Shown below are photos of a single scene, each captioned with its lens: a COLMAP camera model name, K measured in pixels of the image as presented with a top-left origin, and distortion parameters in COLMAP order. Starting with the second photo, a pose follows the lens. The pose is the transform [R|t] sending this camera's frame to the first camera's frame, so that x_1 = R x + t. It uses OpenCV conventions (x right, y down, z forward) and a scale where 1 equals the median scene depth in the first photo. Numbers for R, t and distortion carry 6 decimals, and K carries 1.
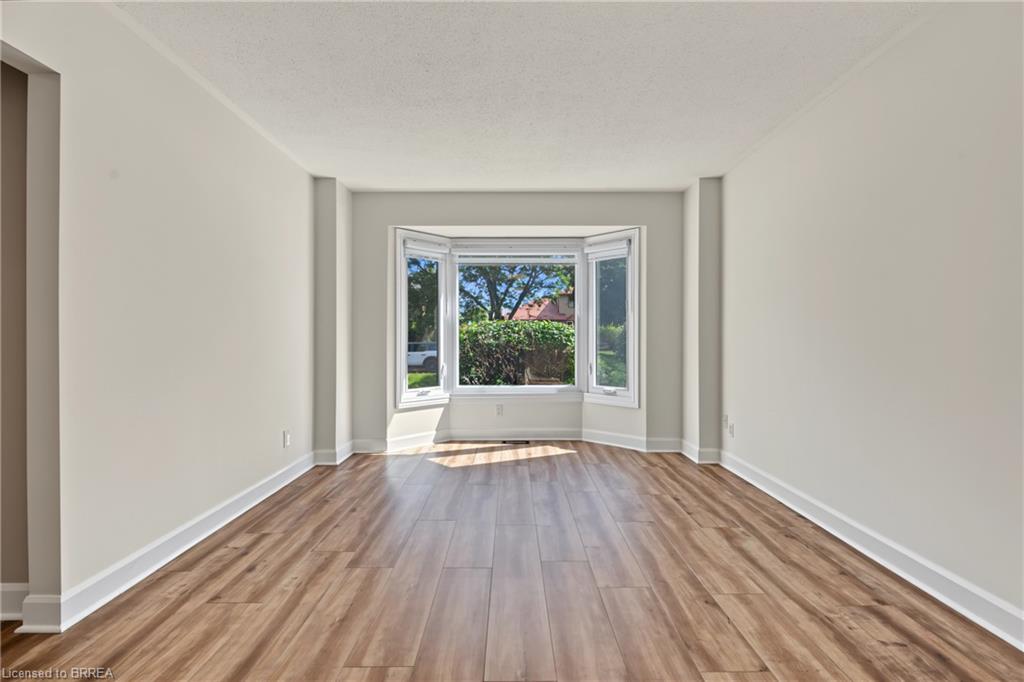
lens RADIAL K [[463.1, 0, 511.9], [0, 463.1, 338.9], [0, 0, 1]] dist [-0.001989, 0.000322]
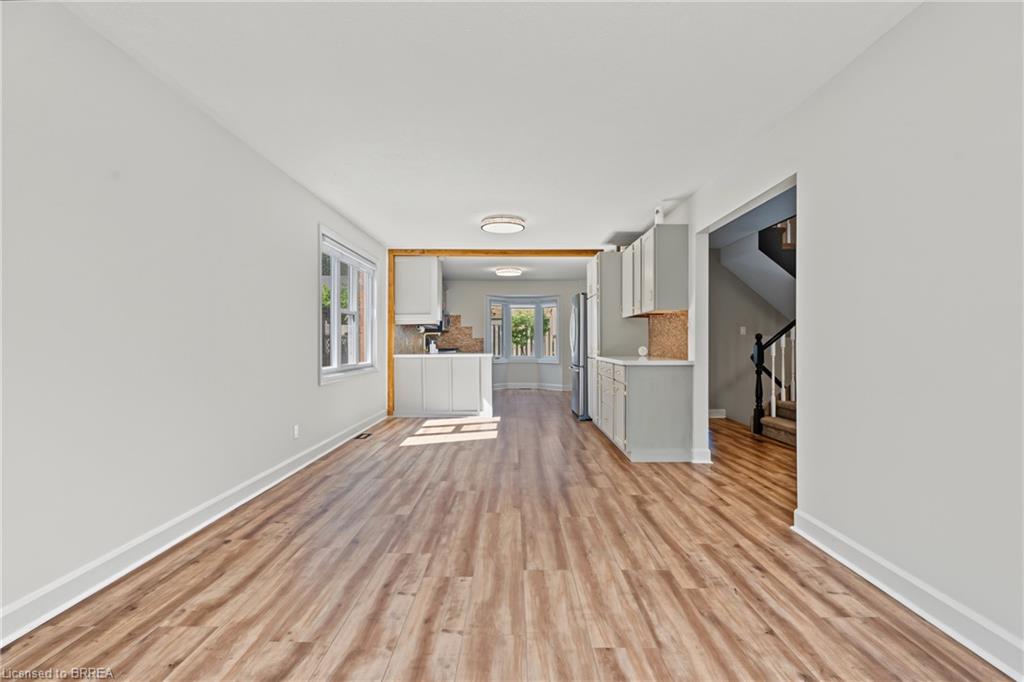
lens RADIAL K [[463.1, 0, 512.7], [0, 463.1, 341.4], [0, 0, 1]] dist [-0.001989, 0.000322]
pose [[-0.999991, 0.000631, 0.004100, -0.023738], [0.000648, 0.999991, 0.004201, -0.008663], [-0.004097, 0.004204, -0.999983, 1.988450]]
